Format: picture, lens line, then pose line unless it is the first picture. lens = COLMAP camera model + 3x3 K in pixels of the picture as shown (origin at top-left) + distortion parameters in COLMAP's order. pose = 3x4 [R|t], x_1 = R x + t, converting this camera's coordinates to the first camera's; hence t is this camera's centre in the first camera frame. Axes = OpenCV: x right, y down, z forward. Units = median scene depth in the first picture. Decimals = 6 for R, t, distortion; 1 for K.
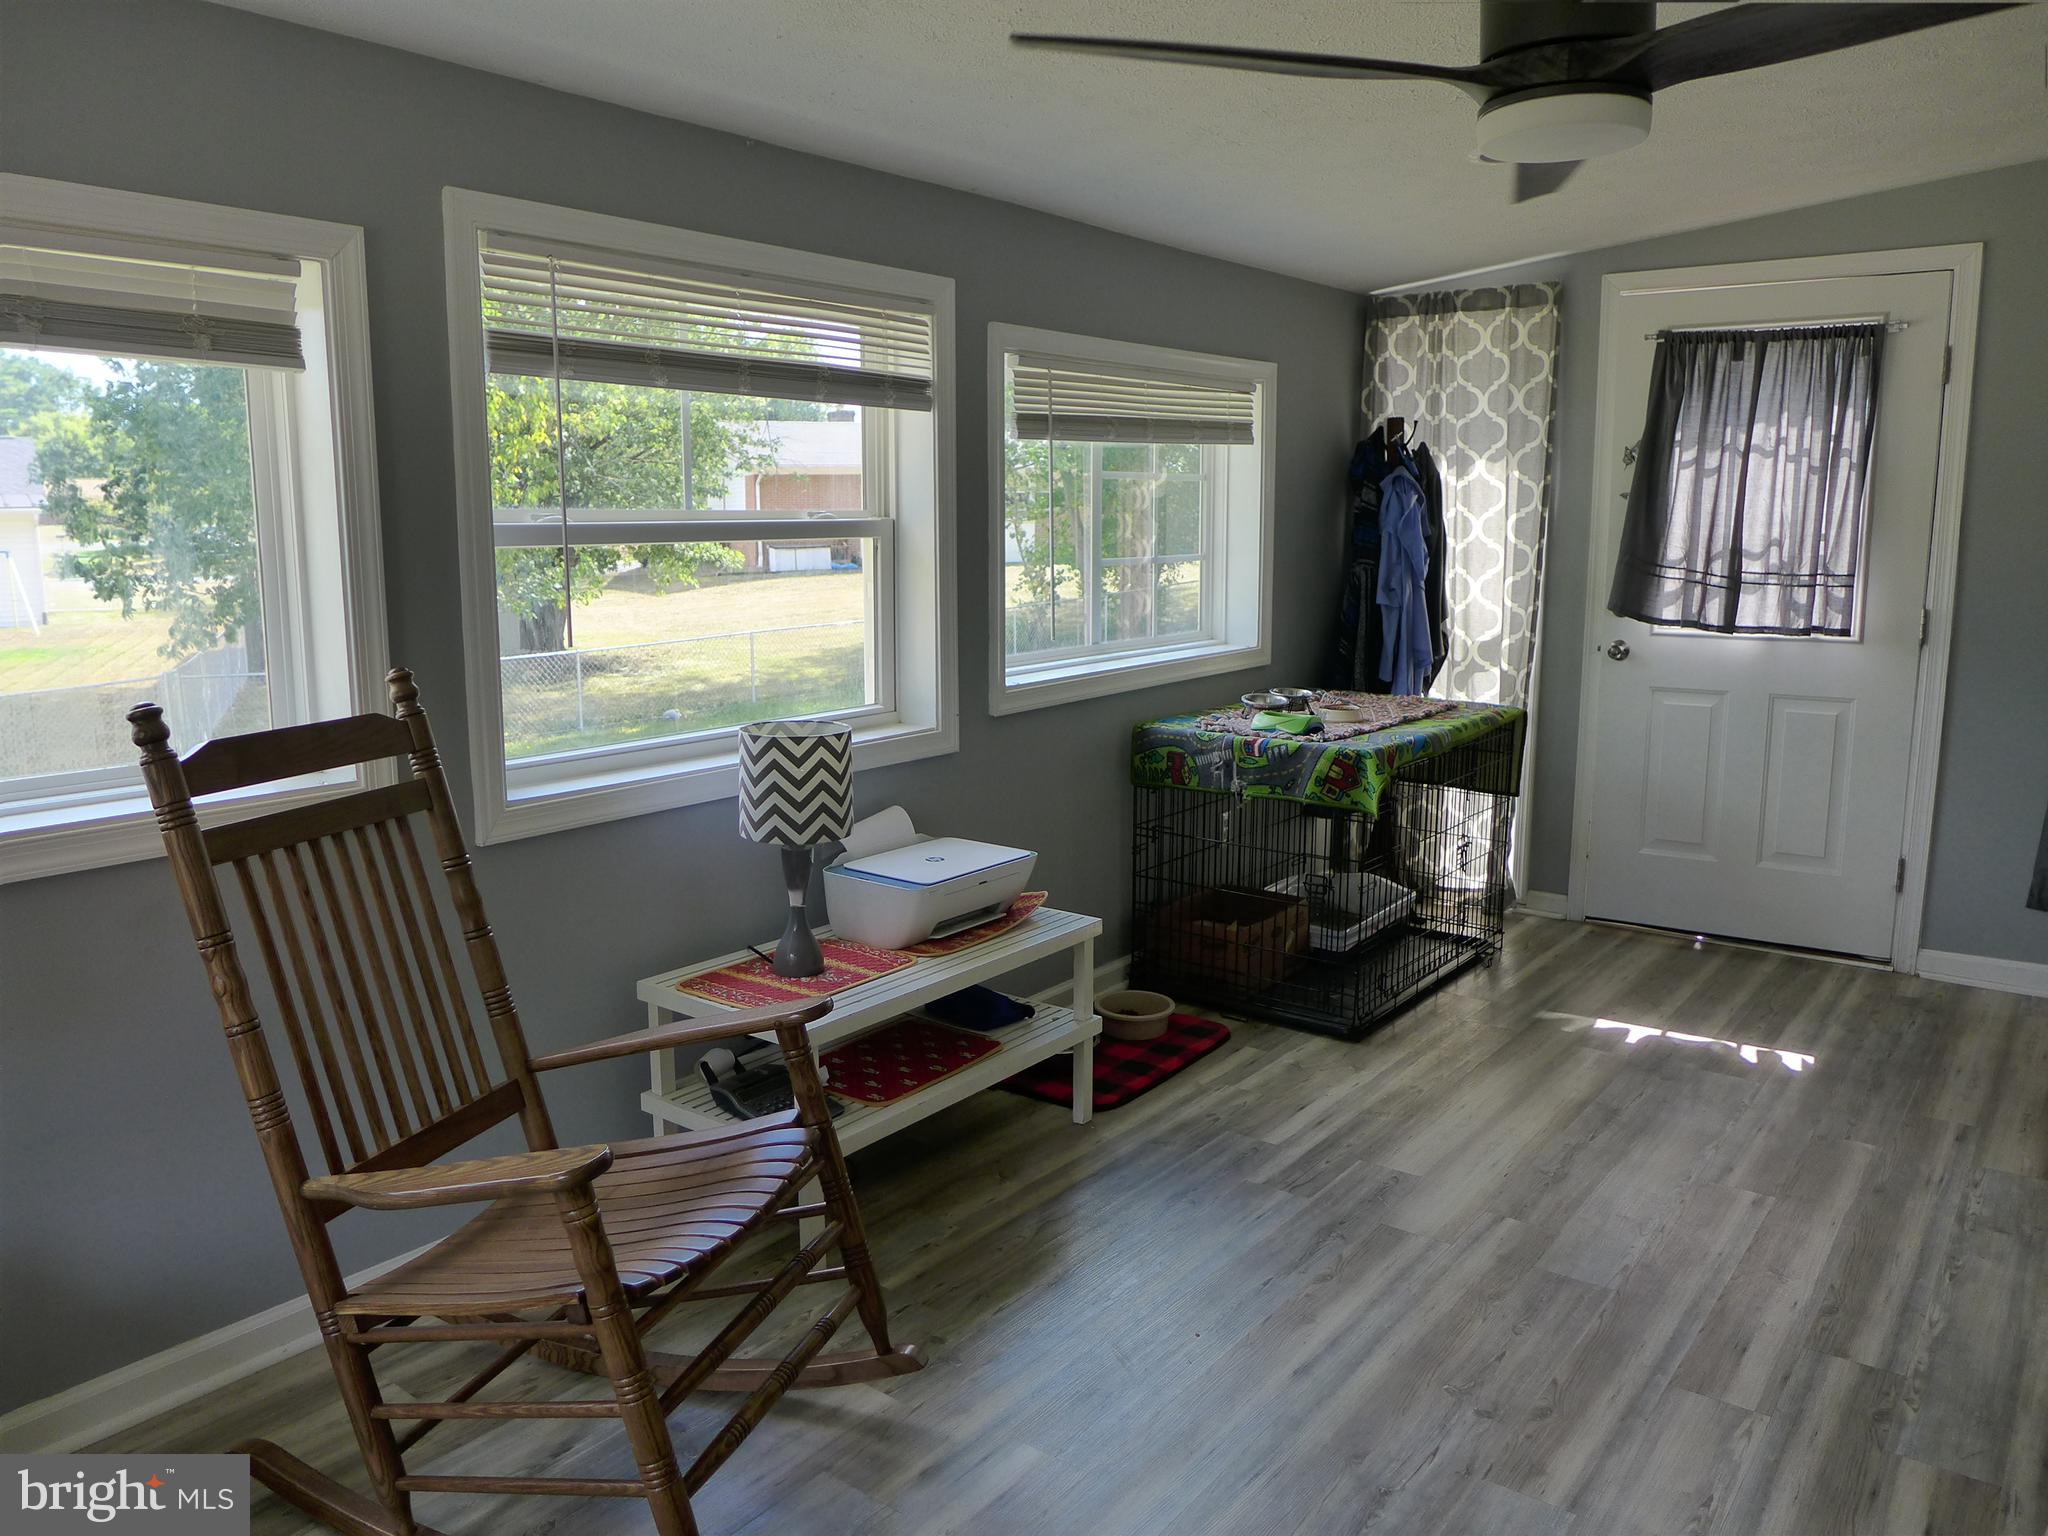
lens RADIAL K [[1479.6, 0, 1008.4], [0, 1479.6, 754.0], [0, 0, 1]] dist [-0.050154, 0.023790]
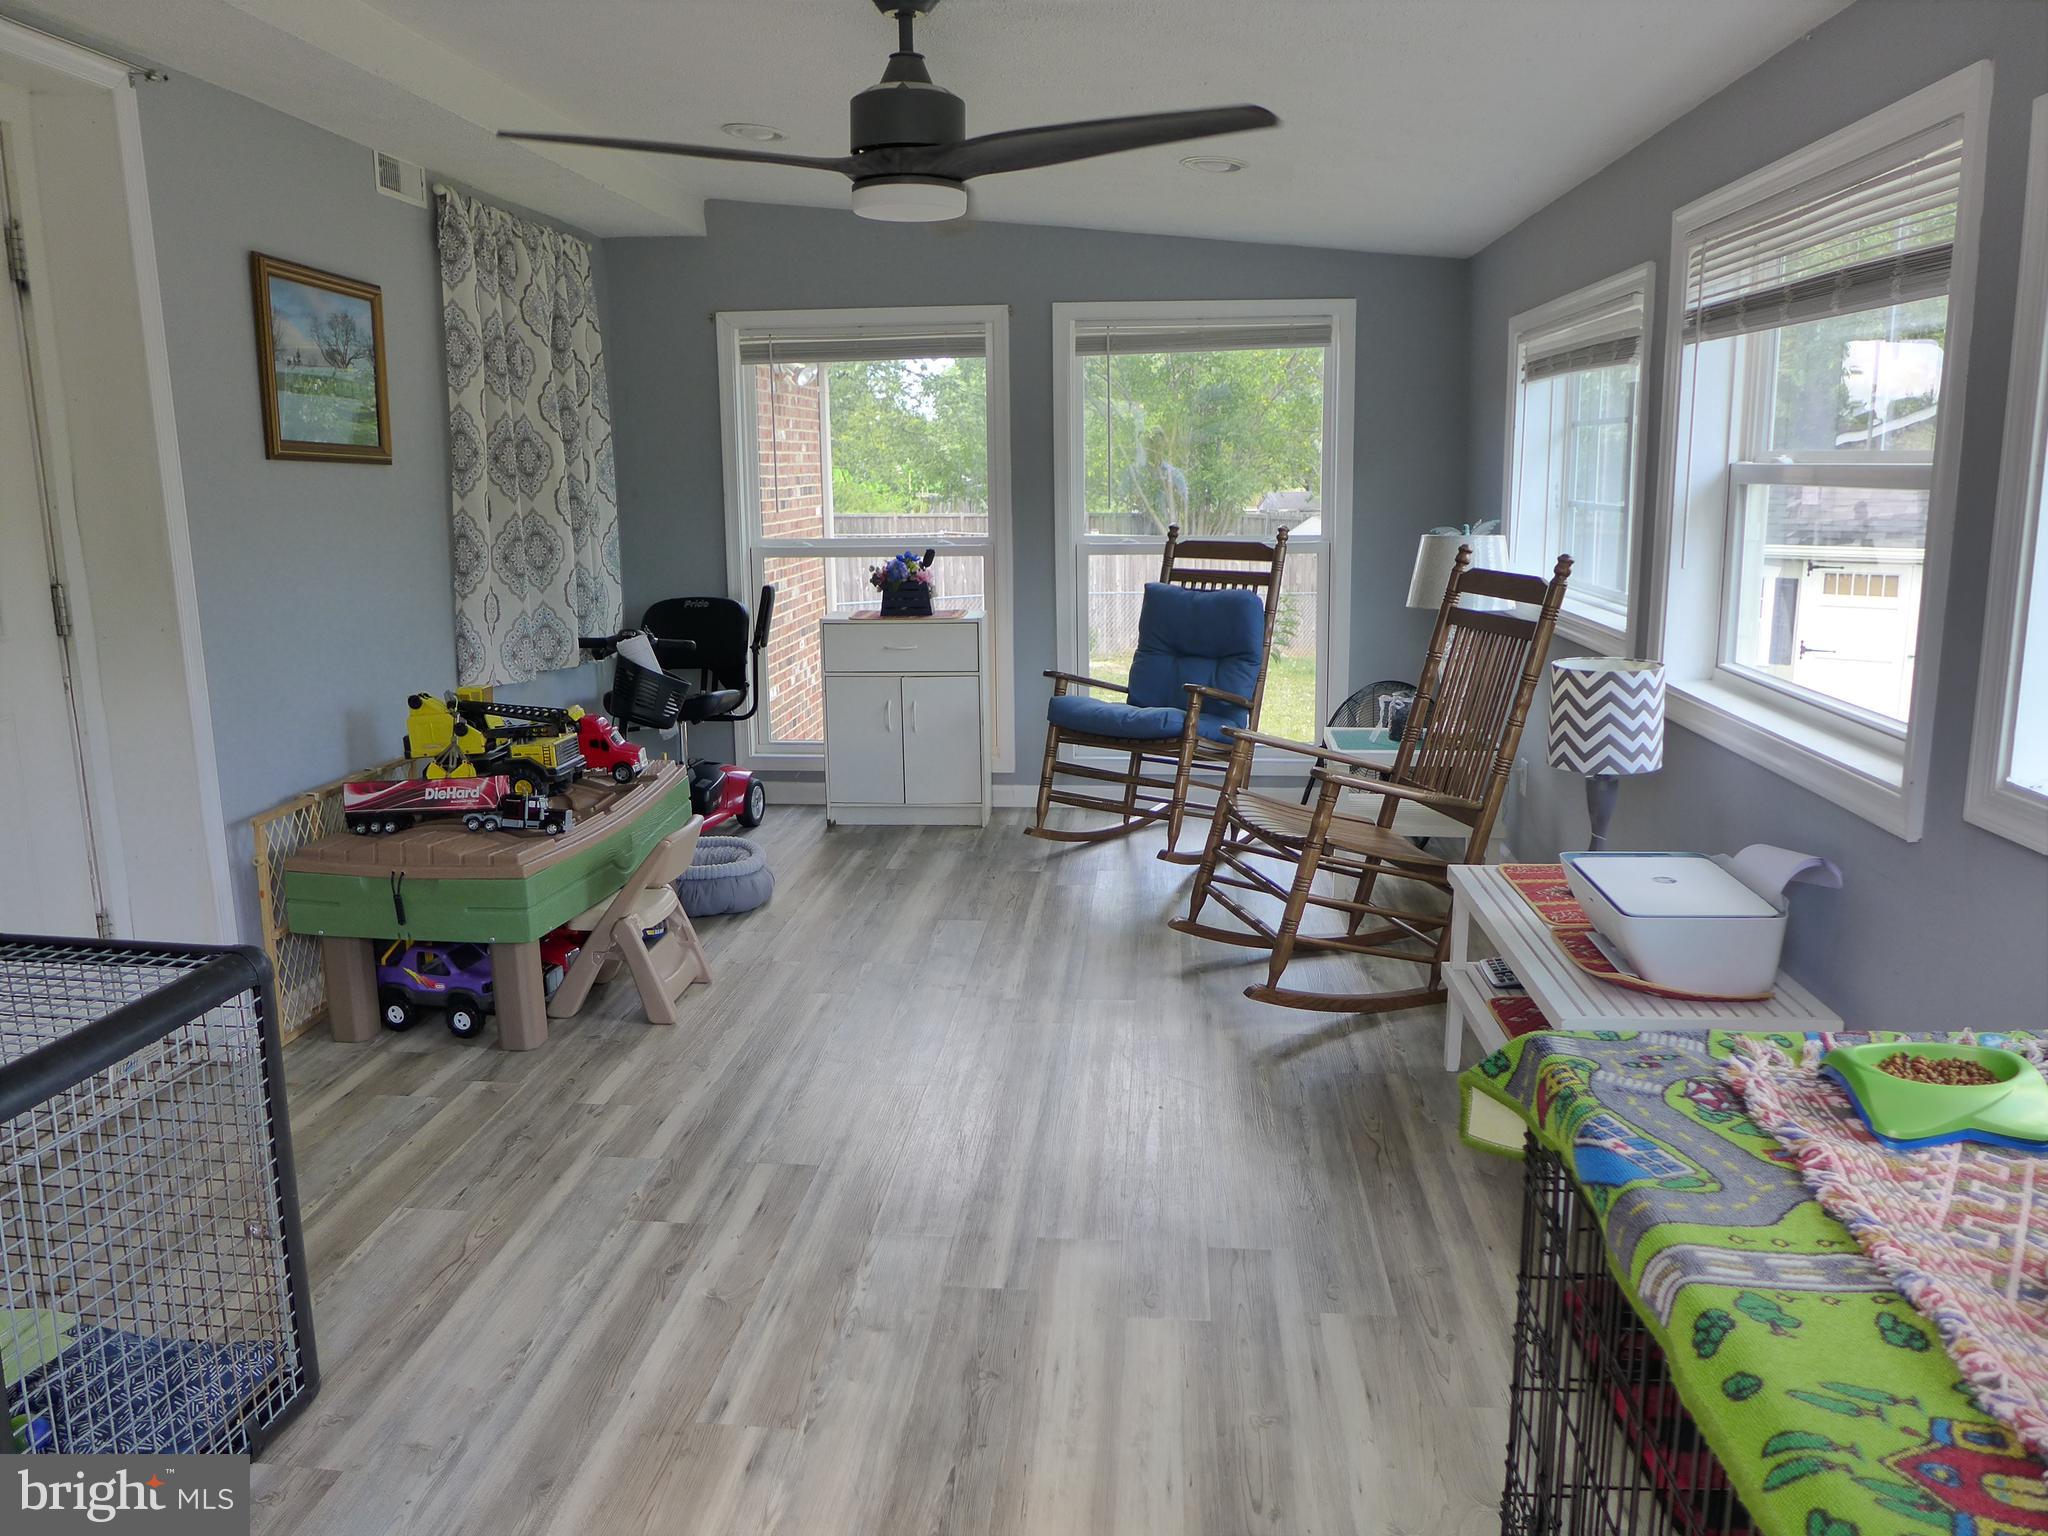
lens RADIAL K [[1479.6, 0, 1008.4], [0, 1479.6, 754.0], [0, 0, 1]] dist [-0.050154, 0.023790]
pose [[-0.844568, 0.109853, -0.524058, 0.779532], [-0.077233, 0.943501, 0.322245, -0.265483], [0.529849, 0.312632, -0.788366, 1.634802]]
